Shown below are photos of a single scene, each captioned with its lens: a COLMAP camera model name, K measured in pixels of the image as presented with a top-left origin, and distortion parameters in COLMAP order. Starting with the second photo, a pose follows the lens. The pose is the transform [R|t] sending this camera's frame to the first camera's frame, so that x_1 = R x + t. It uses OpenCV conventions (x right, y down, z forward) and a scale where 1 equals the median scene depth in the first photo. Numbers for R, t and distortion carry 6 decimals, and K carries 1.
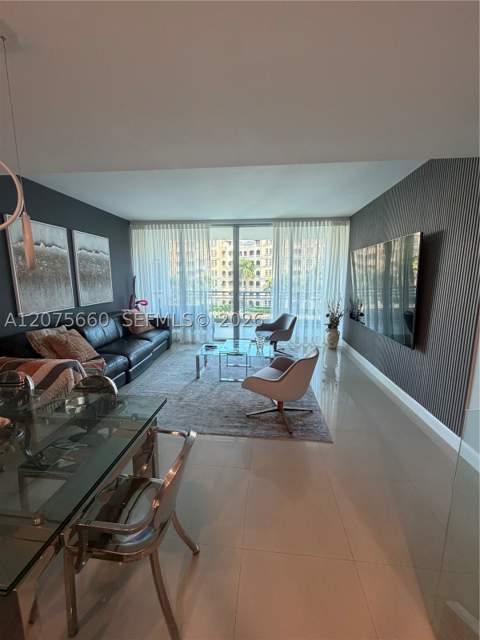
lens RADIAL K [[255.5, 0, 240.0], [0, 255.5, 320.0], [0, 0, 1]] dist [-0.000208, 0.000184]
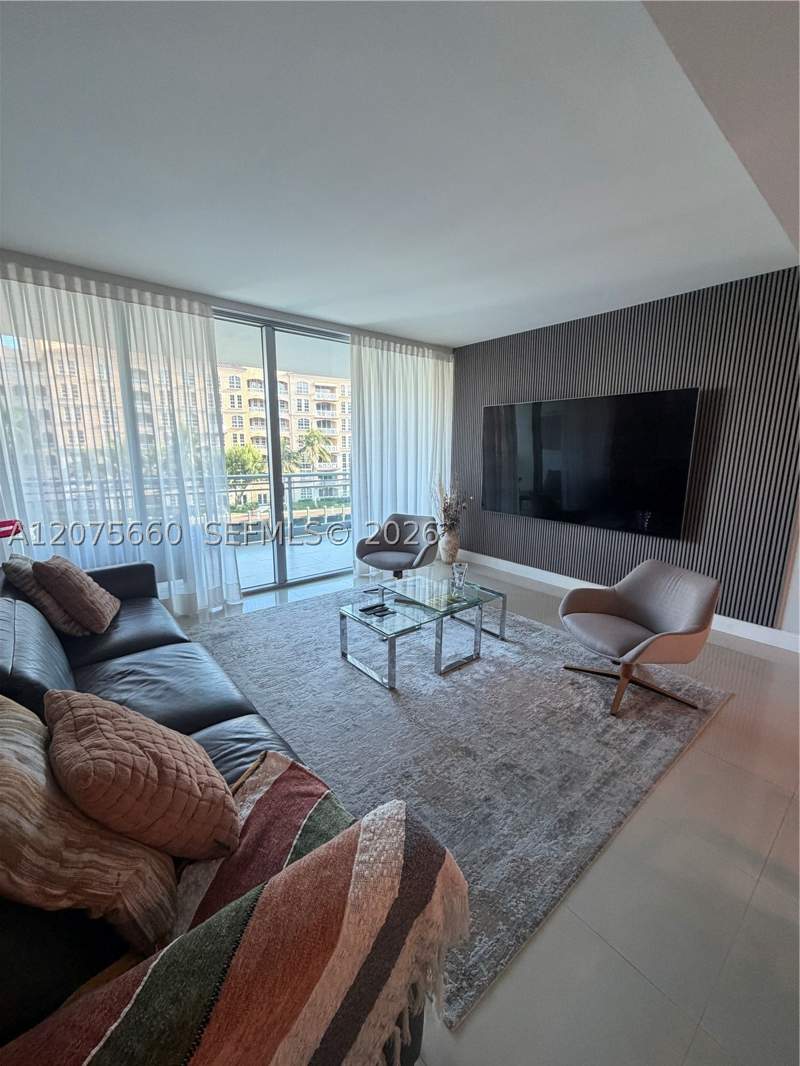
lens RADIAL K [[425.5, 0, 400.0], [0, 425.5, 533.0], [0, 0, 1]] dist [-0.000208, 0.000184]
pose [[0.719272, -0.132524, 0.681971, -0.411850], [0.110791, 0.990955, 0.075716, -0.050570], [-0.685837, 0.021096, 0.727449, 0.335459]]
